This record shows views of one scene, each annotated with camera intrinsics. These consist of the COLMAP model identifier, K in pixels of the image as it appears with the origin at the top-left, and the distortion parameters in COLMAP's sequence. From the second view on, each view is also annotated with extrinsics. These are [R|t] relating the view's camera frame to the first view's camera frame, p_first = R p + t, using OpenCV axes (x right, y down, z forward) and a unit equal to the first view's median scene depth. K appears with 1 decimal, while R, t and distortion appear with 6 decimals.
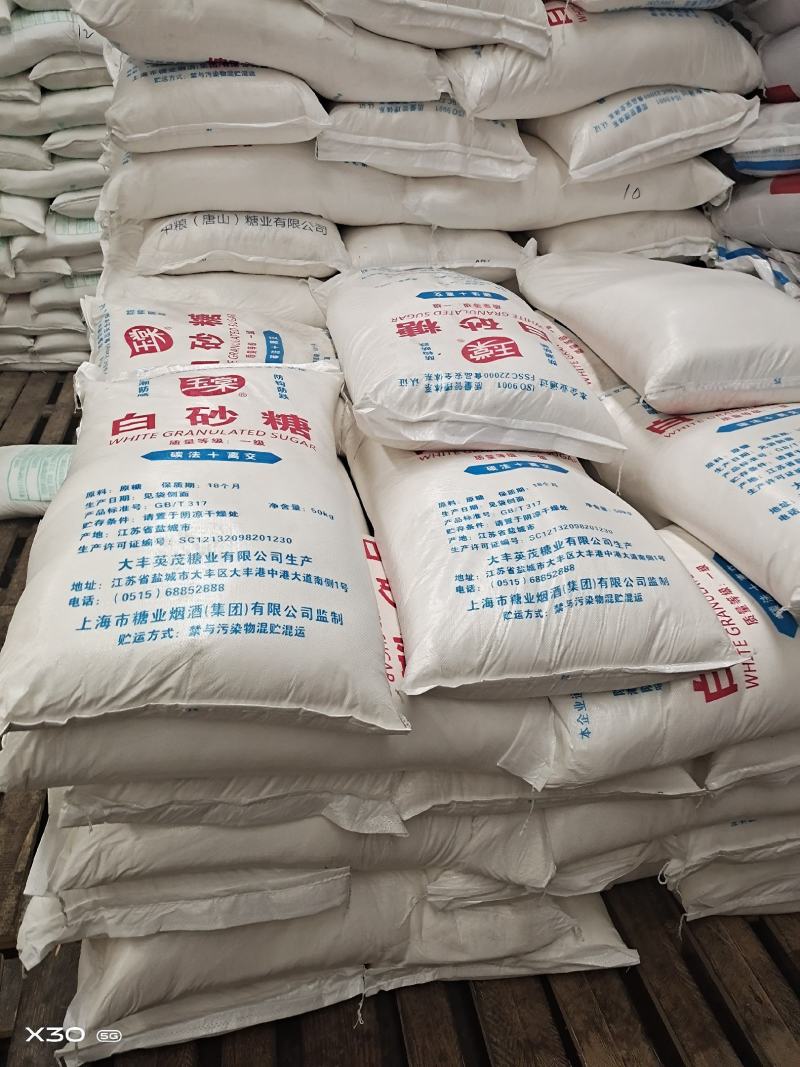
lens RADIAL K [[807.0, 0, 398.0], [0, 807.0, 534.6], [0, 0, 1]] dist [0.033751, -0.013836]
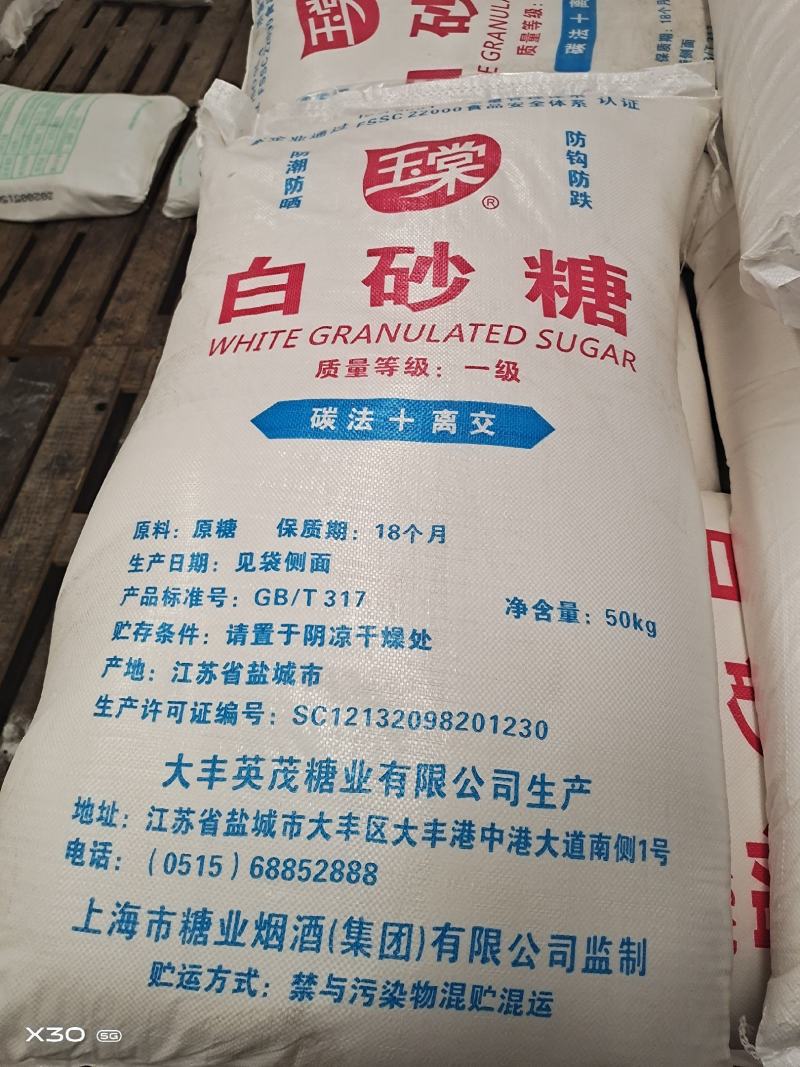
lens RADIAL K [[807.0, 0, 403.2], [0, 807.0, 530.8], [0, 0, 1]] dist [0.033751, -0.013836]
pose [[0.945183, 0.161336, -0.283902, -0.098756], [-0.017743, 0.893509, 0.448695, -0.270501], [0.326060, -0.419061, 0.847392, 0.653504]]
